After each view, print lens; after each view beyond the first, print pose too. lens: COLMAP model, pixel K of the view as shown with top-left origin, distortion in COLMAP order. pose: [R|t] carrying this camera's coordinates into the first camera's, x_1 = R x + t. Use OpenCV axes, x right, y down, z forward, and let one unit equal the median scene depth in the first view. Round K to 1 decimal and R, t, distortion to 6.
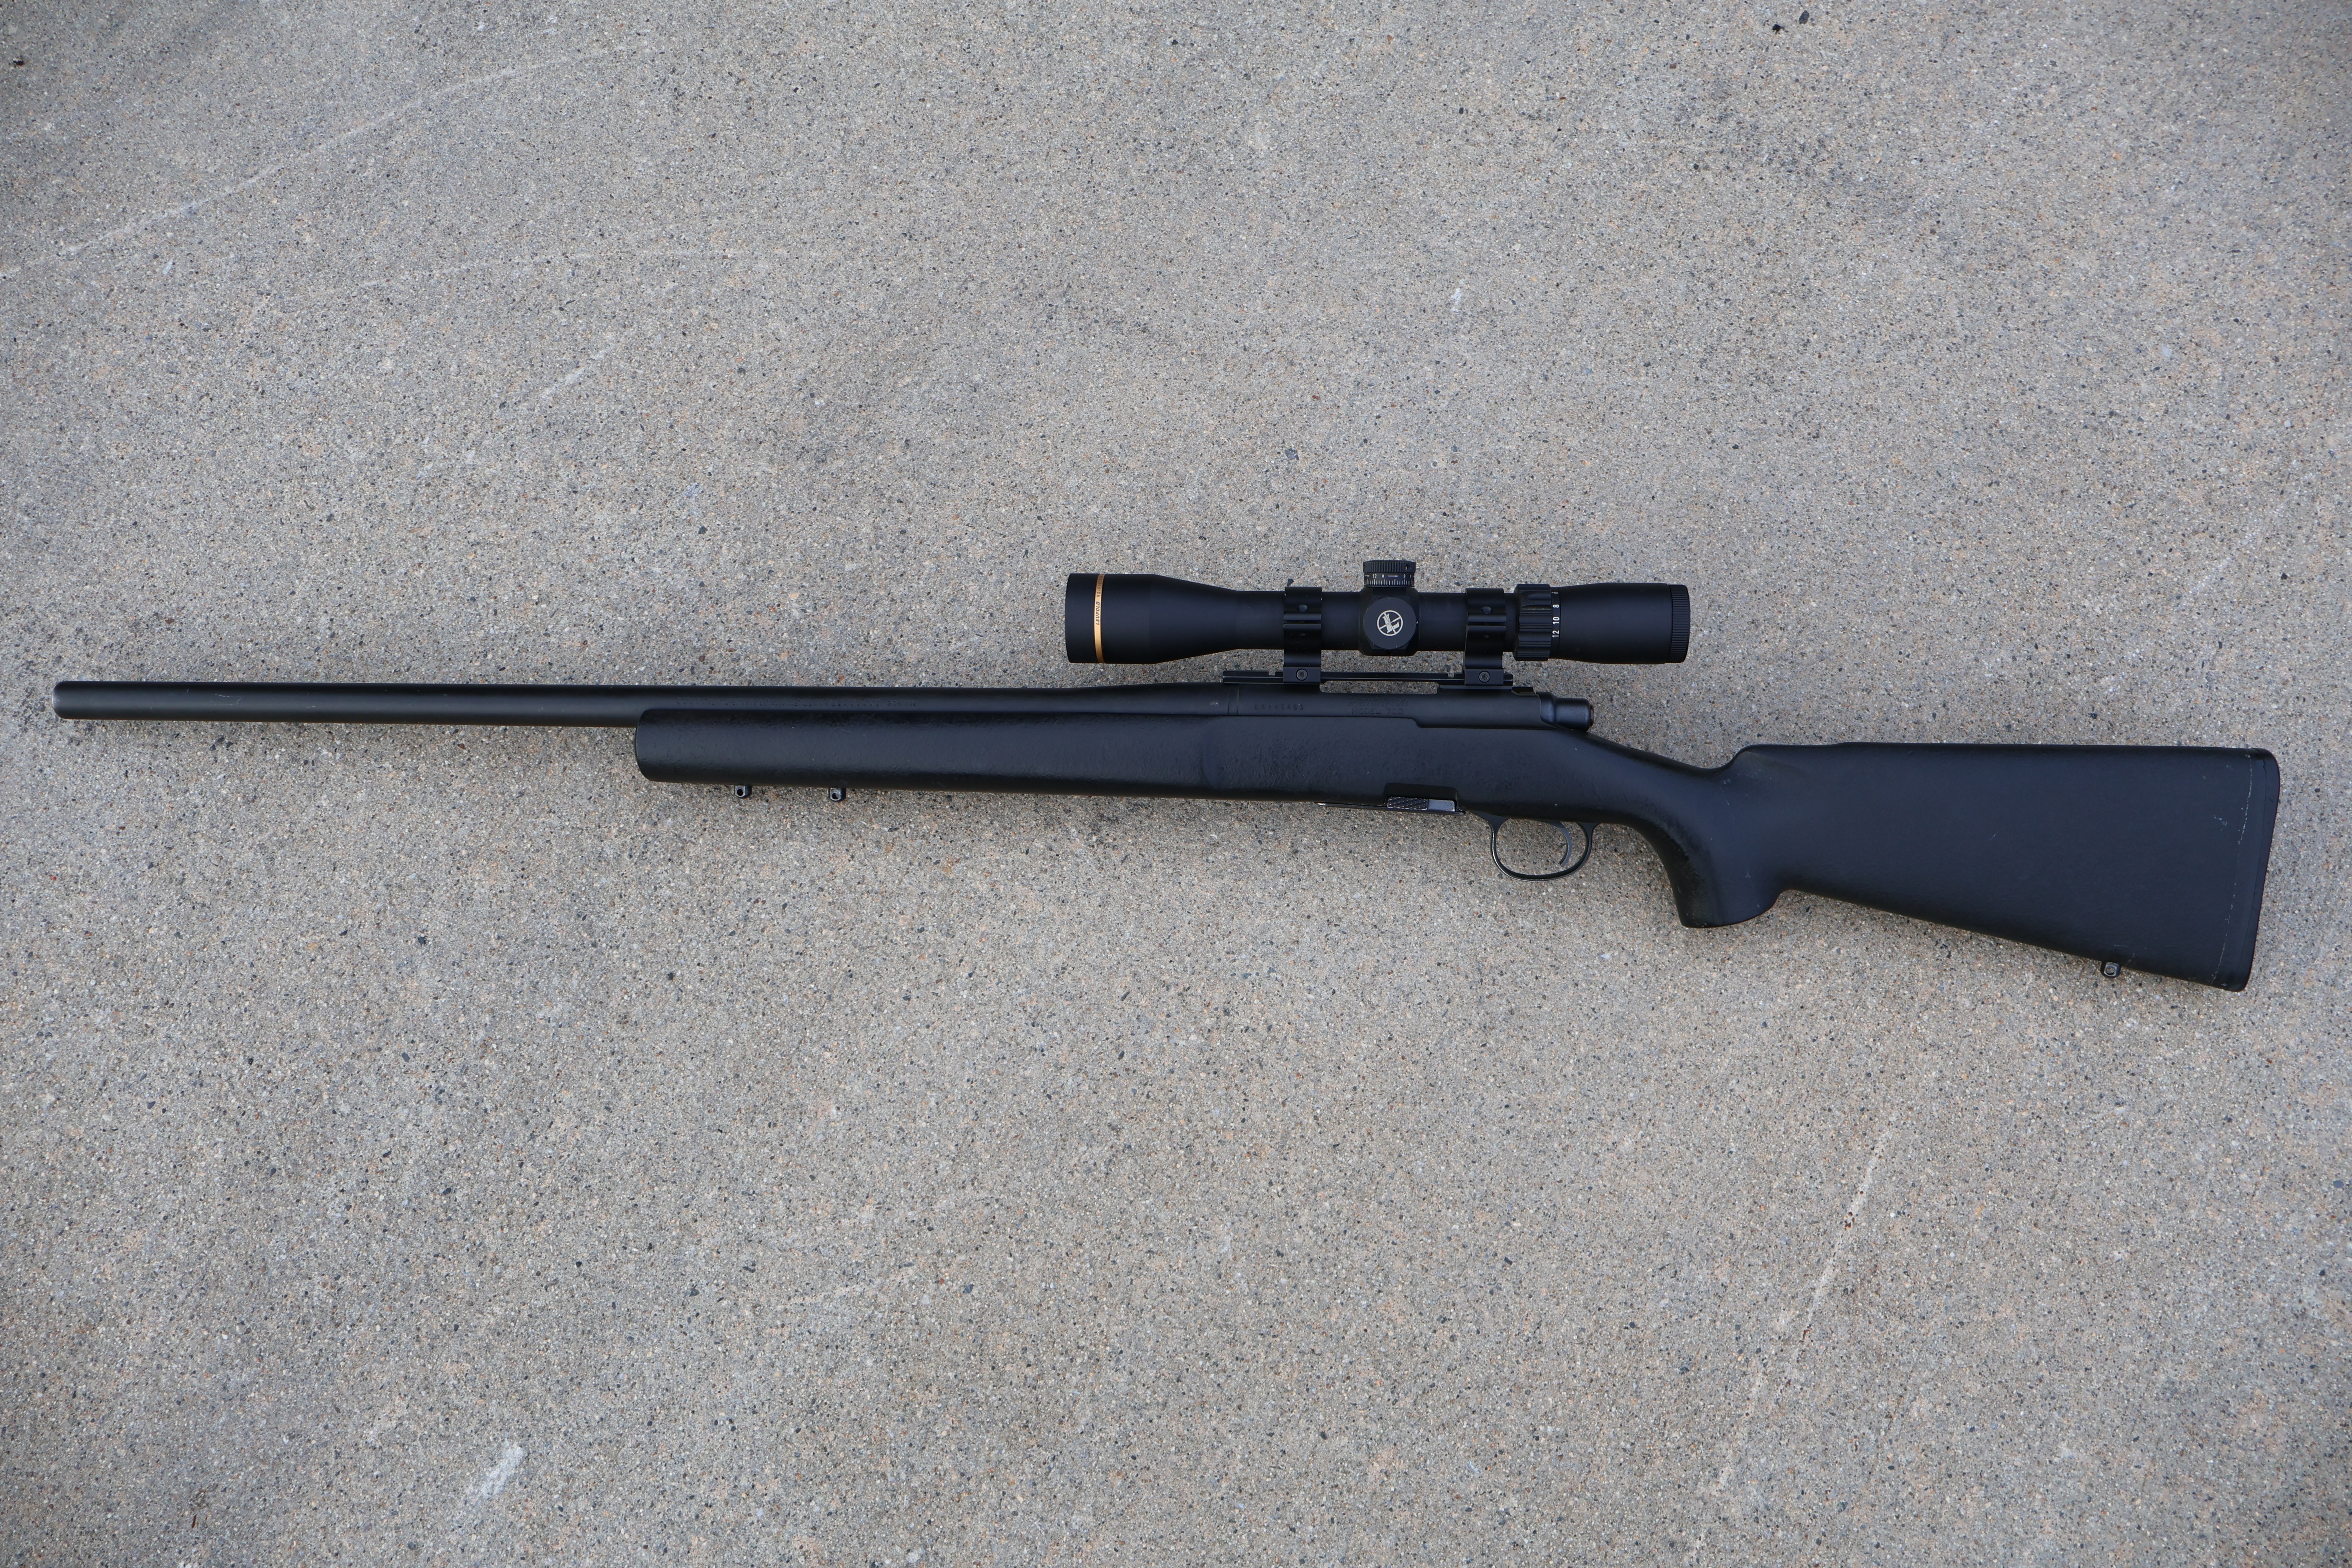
lens RADIAL K [[1993.1, 0, 1179.3], [0, 1993.1, 790.0], [0, 0, 1]] dist [-0.000036, -0.000523]
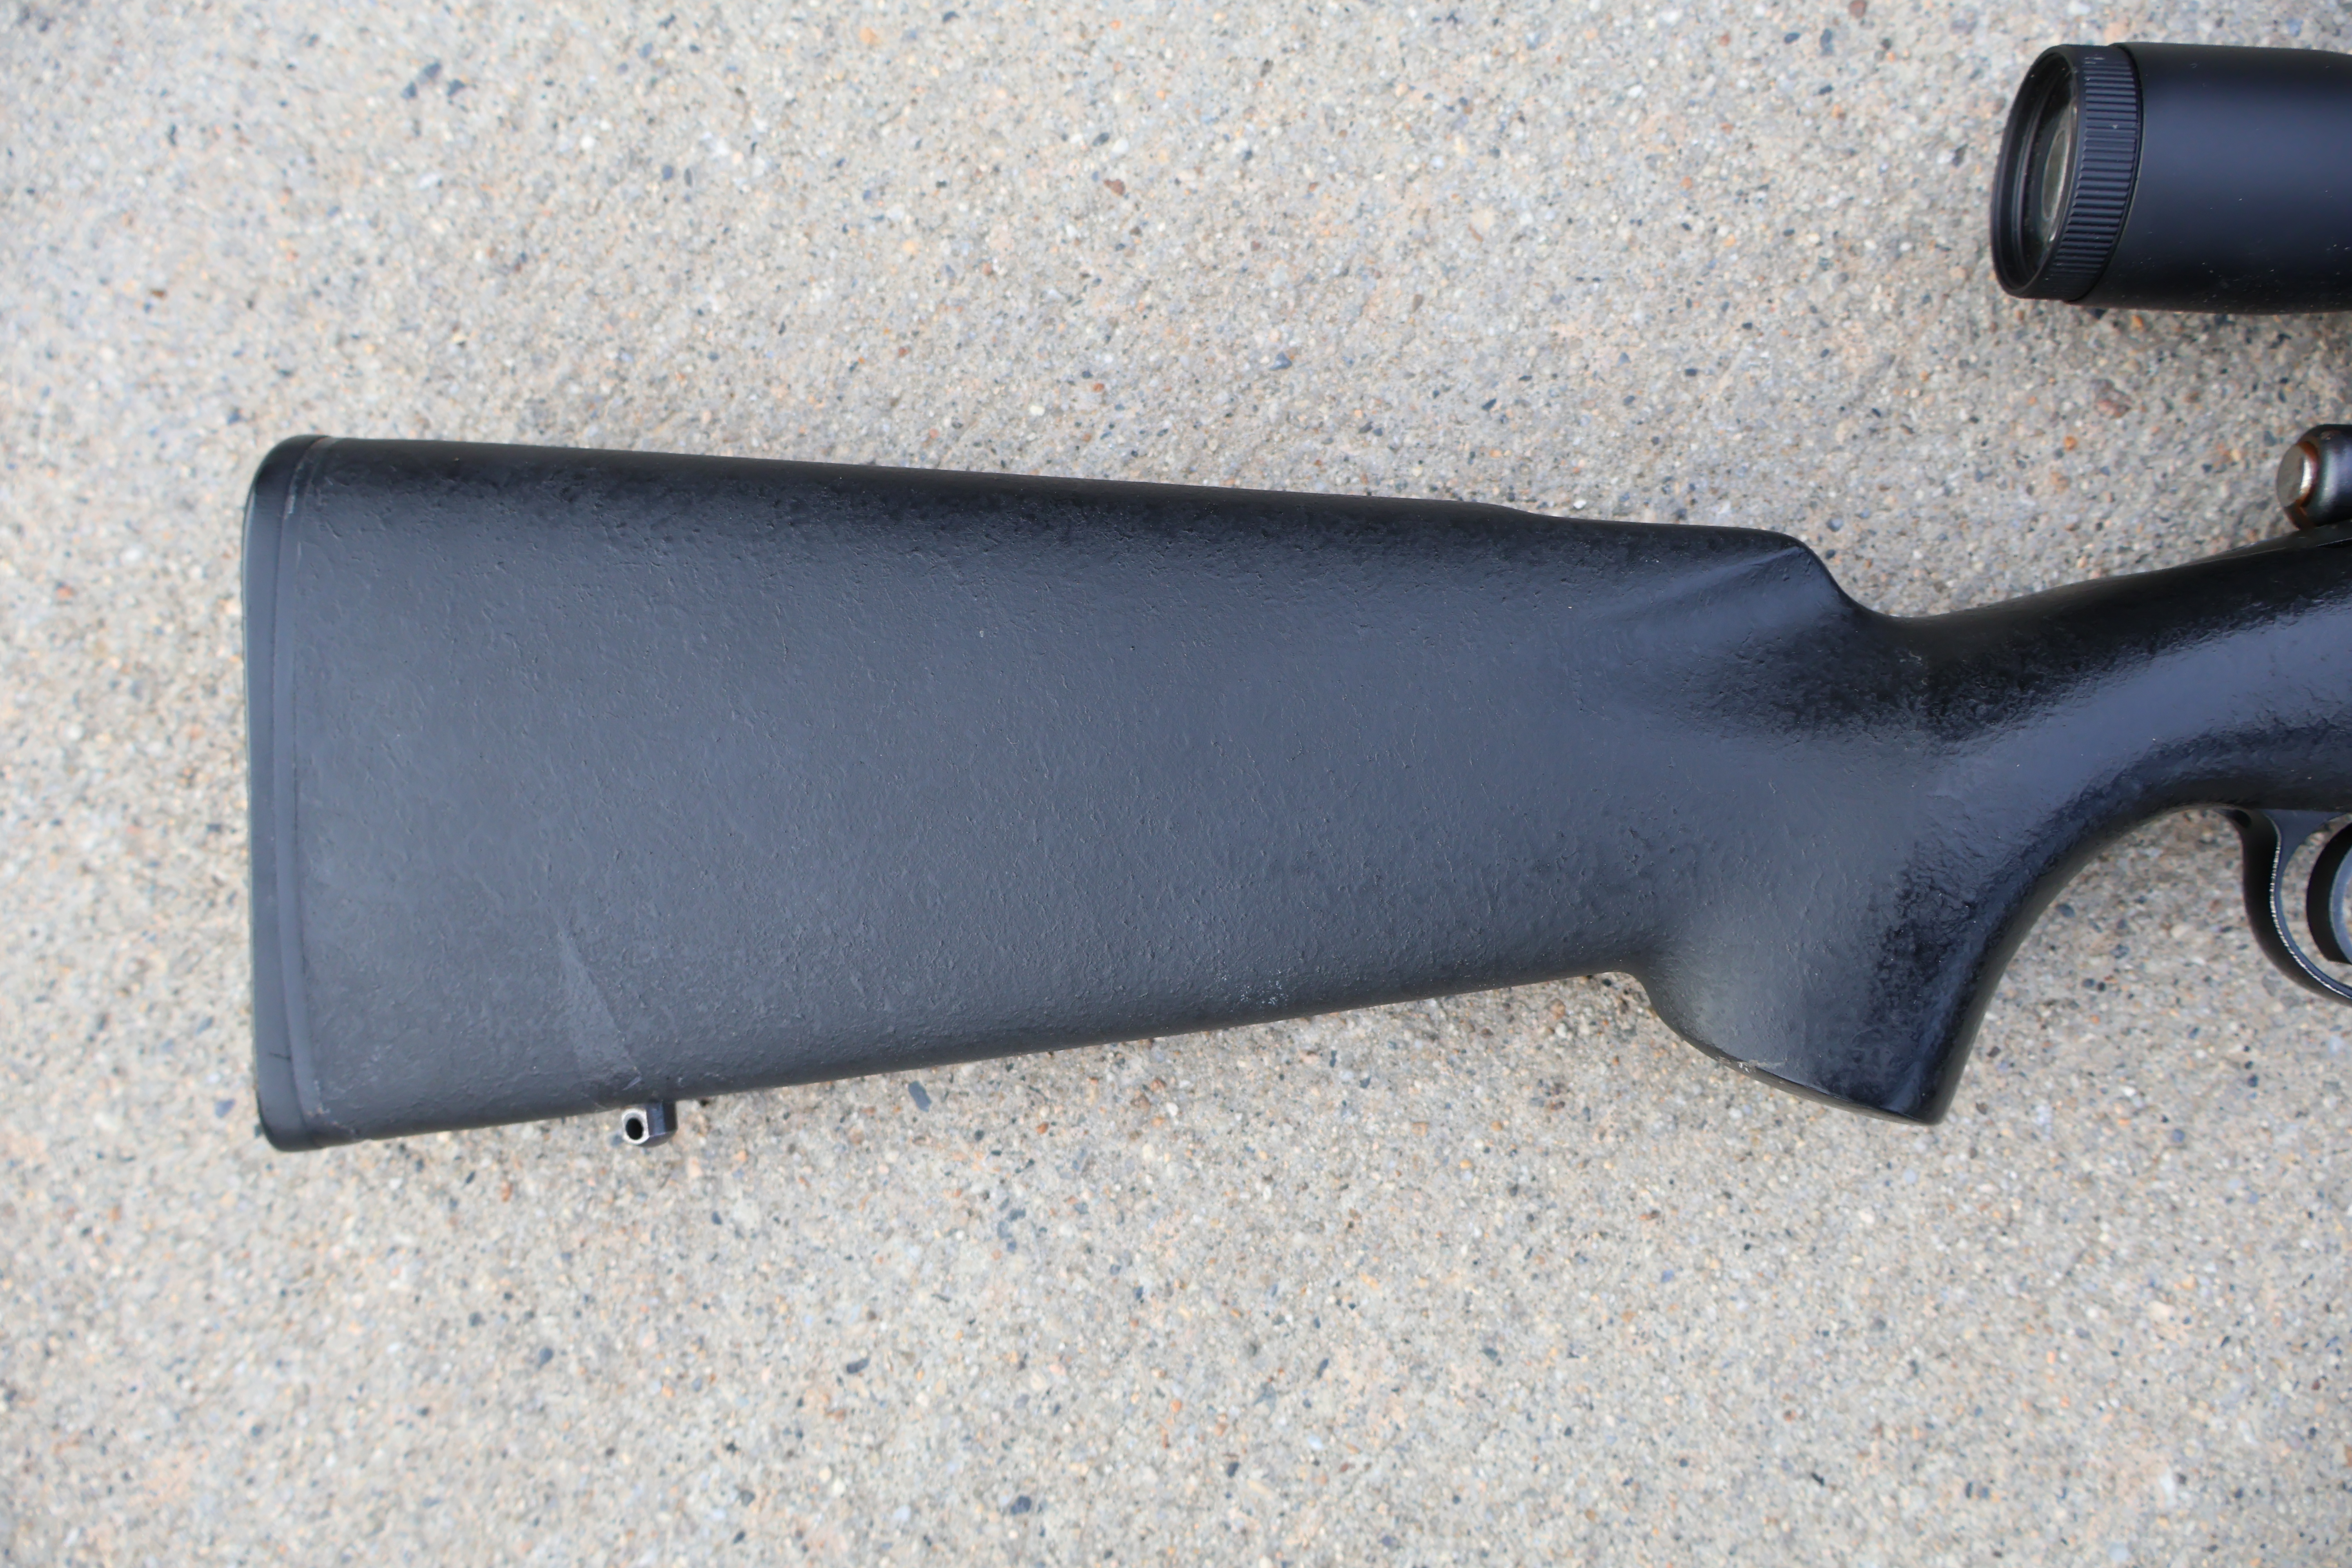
lens RADIAL K [[1993.1, 0, 1192.6], [0, 1993.1, 764.8], [0, 0, 1]] dist [-0.000036, -0.000523]
pose [[0.986754, 0.153604, -0.052176, -0.328973], [-0.132999, 0.950164, 0.281958, -0.027044], [0.092886, -0.271284, 0.958007, 0.678449]]
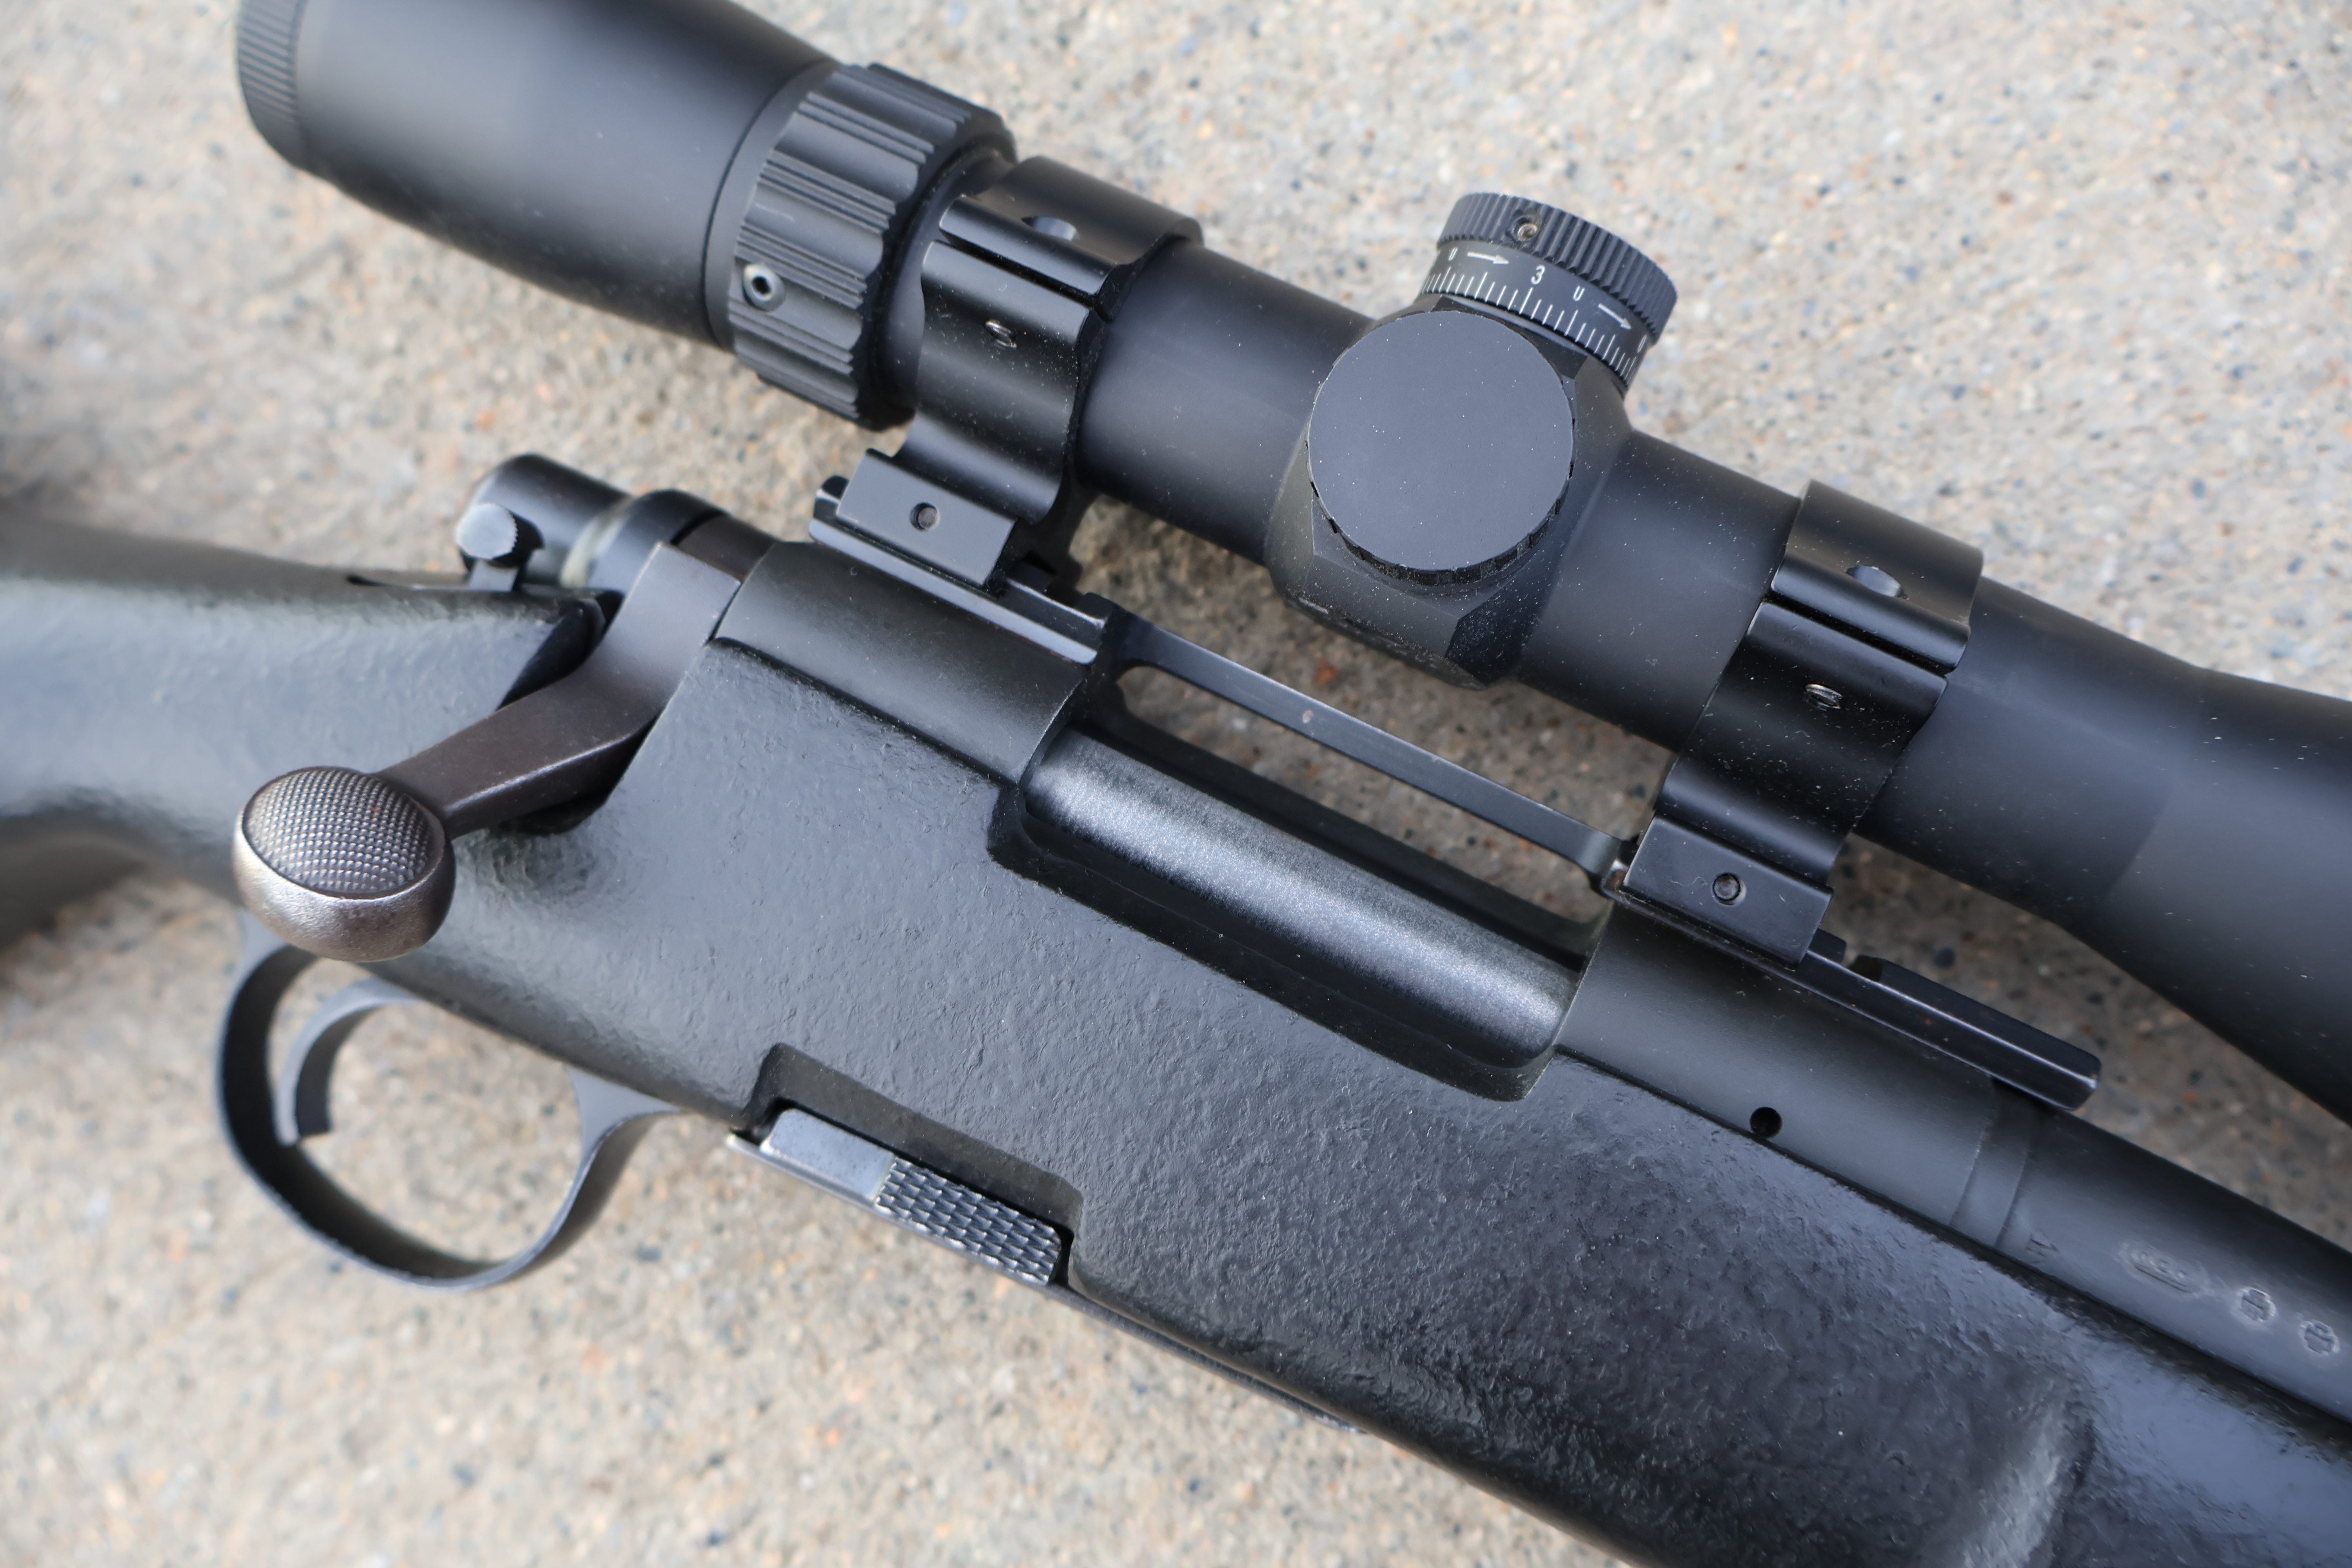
lens RADIAL K [[1993.1, 0, 1163.5], [0, 1993.1, 785.3], [0, 0, 1]] dist [-0.000036, -0.000523]
pose [[0.849806, 0.501855, -0.161153, -0.065160], [-0.441289, 0.844601, 0.303172, -0.081476], [0.288259, -0.186523, 0.939210, 0.802516]]
